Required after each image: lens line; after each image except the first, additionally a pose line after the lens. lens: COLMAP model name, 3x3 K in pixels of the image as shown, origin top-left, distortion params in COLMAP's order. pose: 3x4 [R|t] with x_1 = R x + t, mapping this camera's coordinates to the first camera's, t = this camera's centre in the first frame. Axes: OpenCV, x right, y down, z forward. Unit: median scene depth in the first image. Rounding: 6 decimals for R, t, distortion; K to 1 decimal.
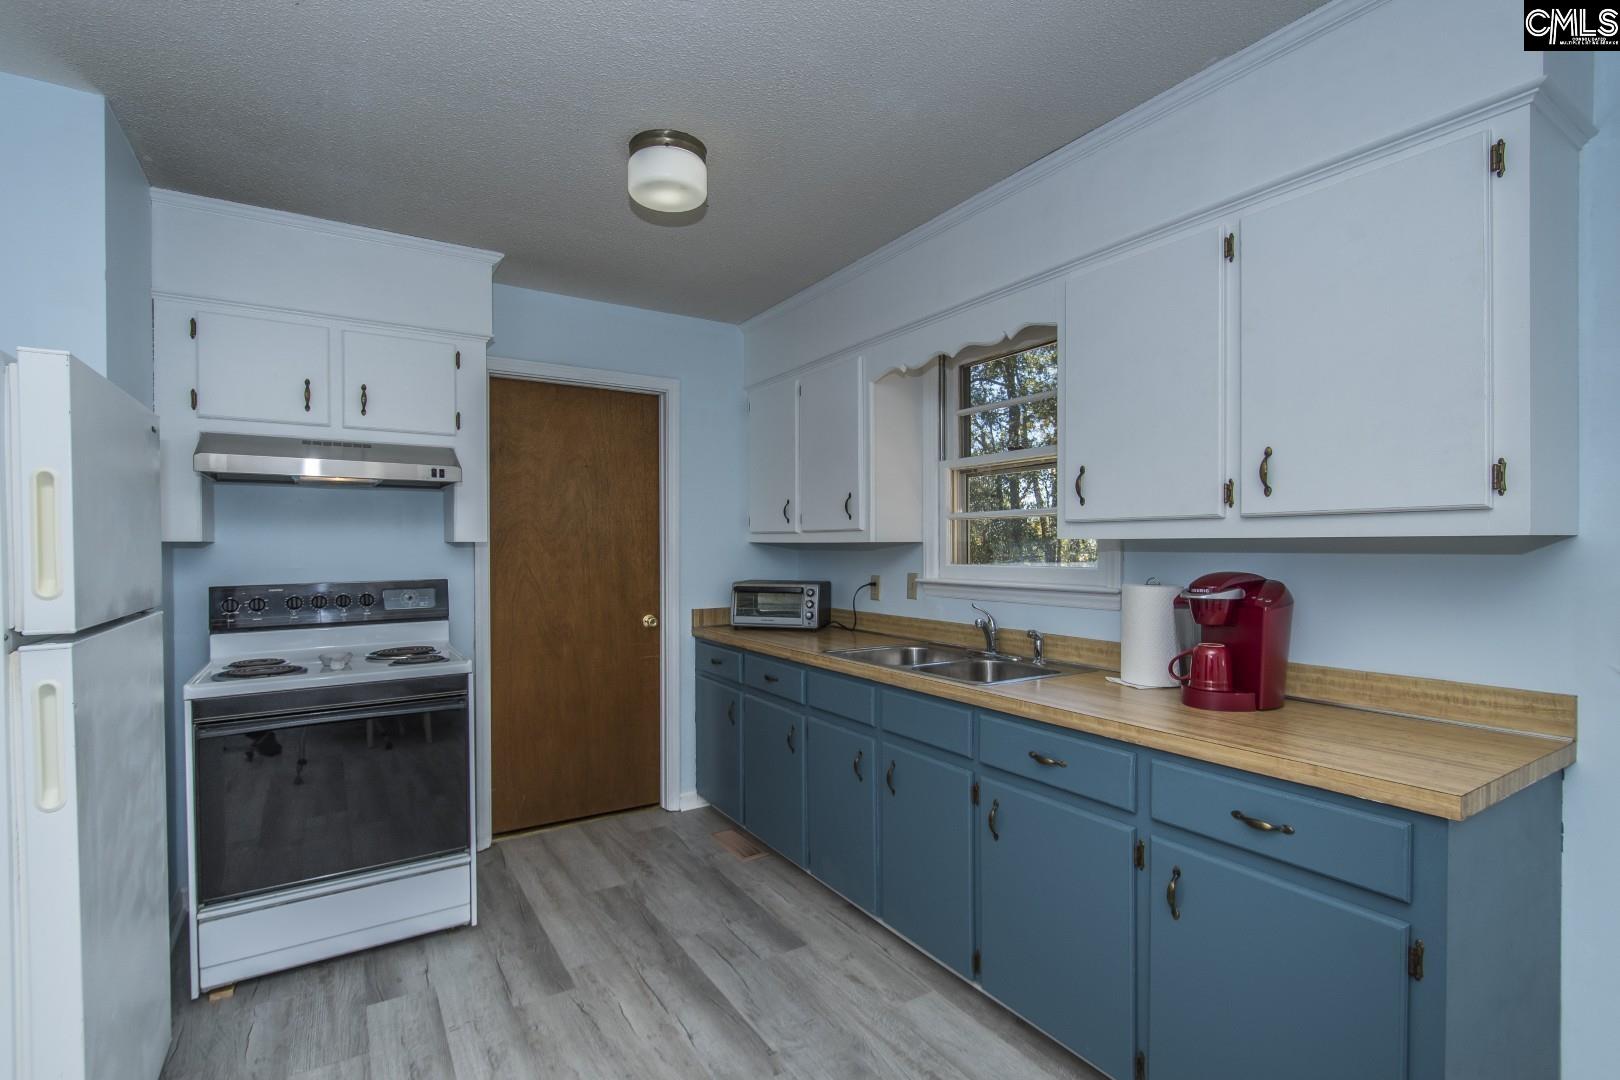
lens RADIAL K [[741.1, 0, 790.2], [0, 741.1, 553.1], [0, 0, 1]] dist [0.006376, -0.008018]
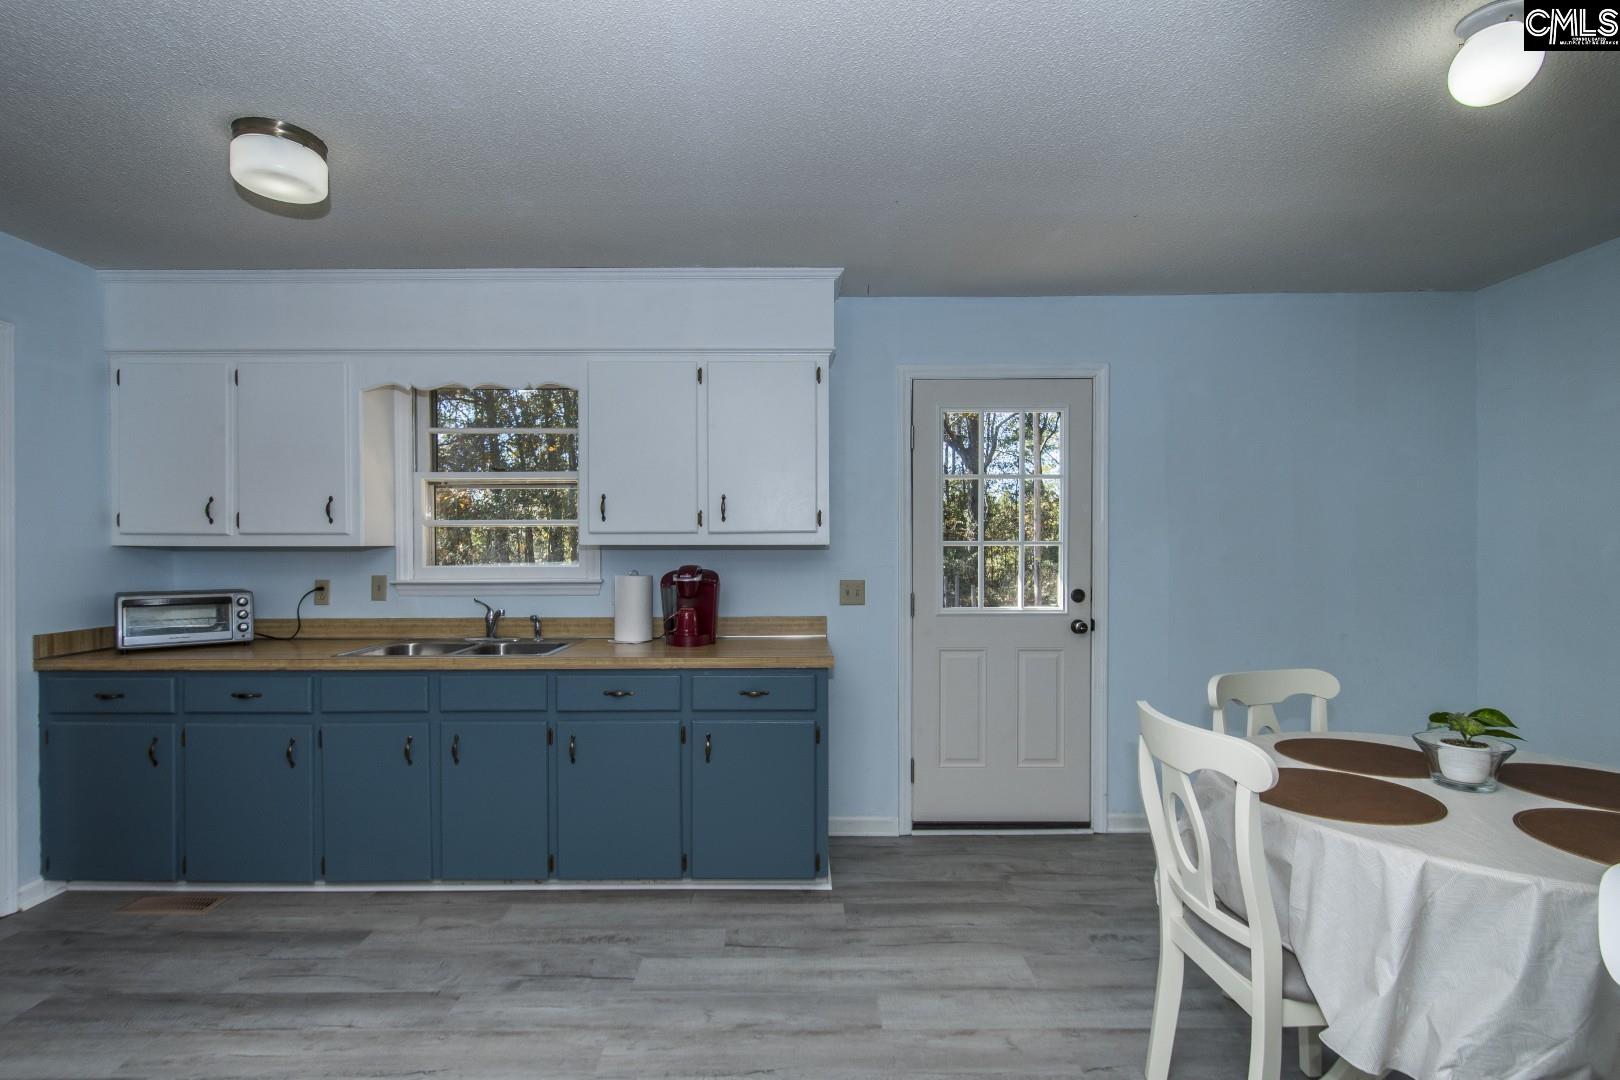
lens RADIAL K [[741.1, 0, 790.2], [0, 741.1, 553.1], [0, 0, 1]] dist [0.006376, -0.008018]
pose [[0.524194, -0.006721, 0.851572, -0.482398], [0.009887, 0.999949, 0.001806, -0.001111], [-0.851541, 0.007473, 0.524234, -0.046444]]
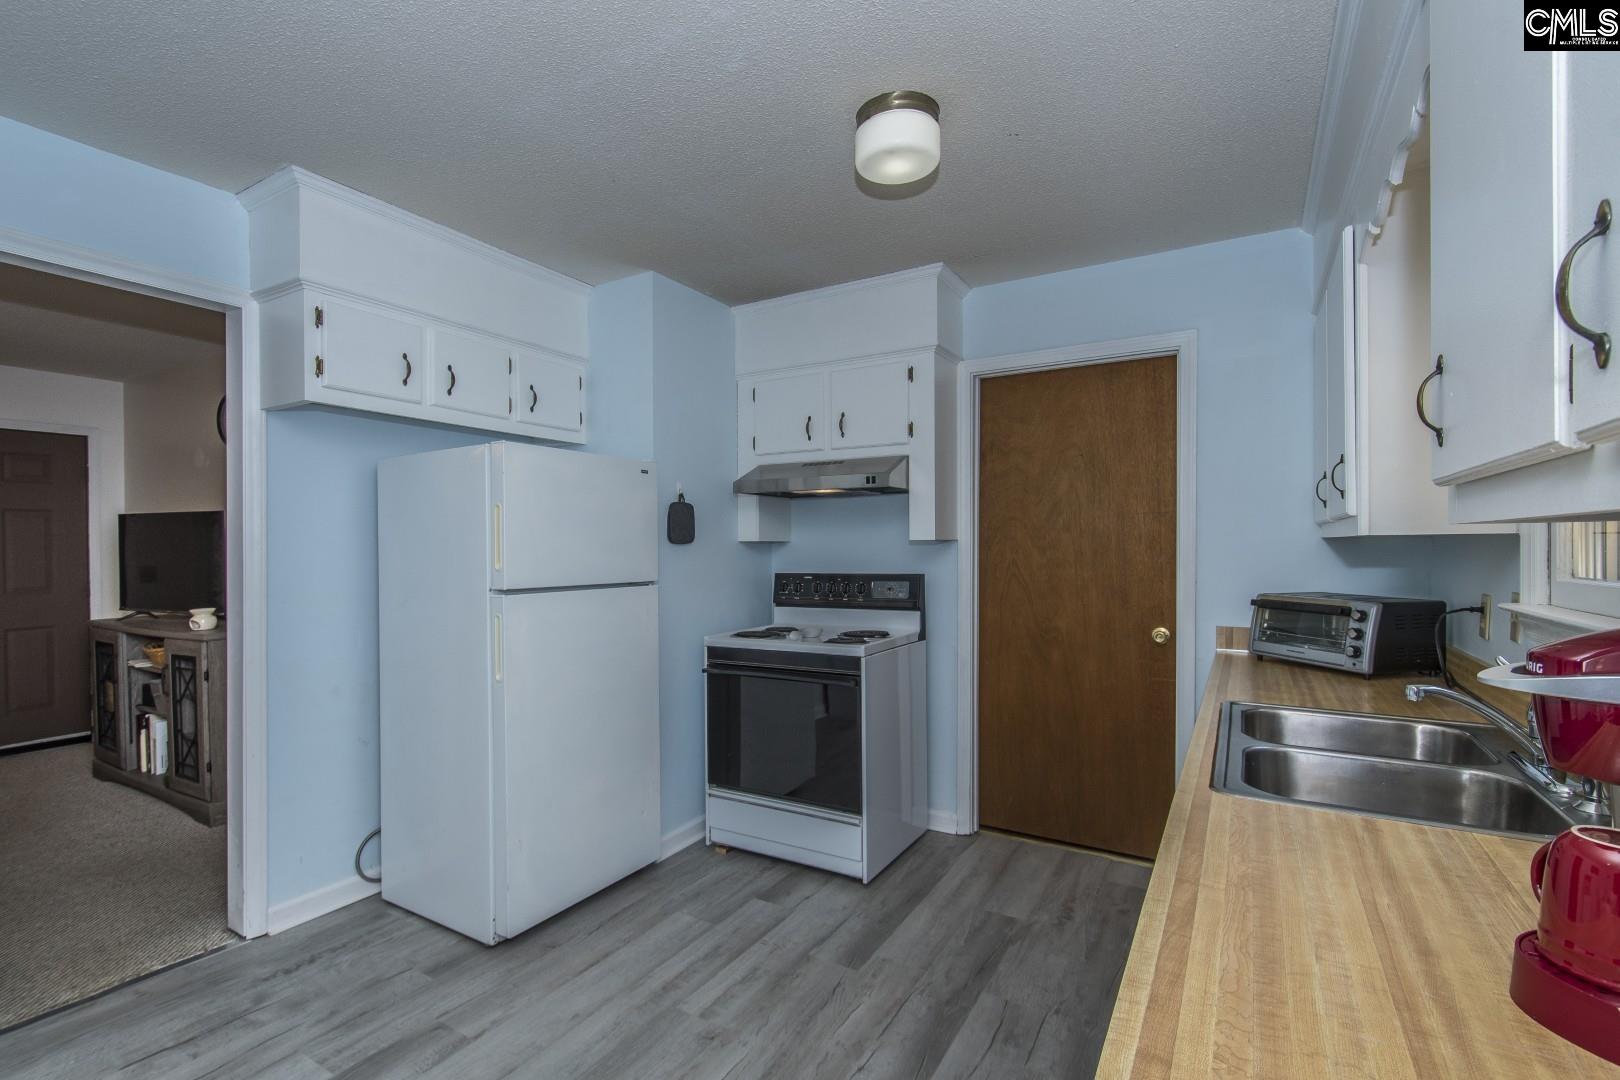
lens RADIAL K [[741.1, 0, 790.2], [0, 741.1, 553.1], [0, 0, 1]] dist [0.006376, -0.008018]
pose [[0.451994, 0.007920, -0.891986, 0.457672], [-0.007105, 0.999961, 0.005278, -0.000173], [0.891992, 0.003952, 0.452033, 0.349511]]
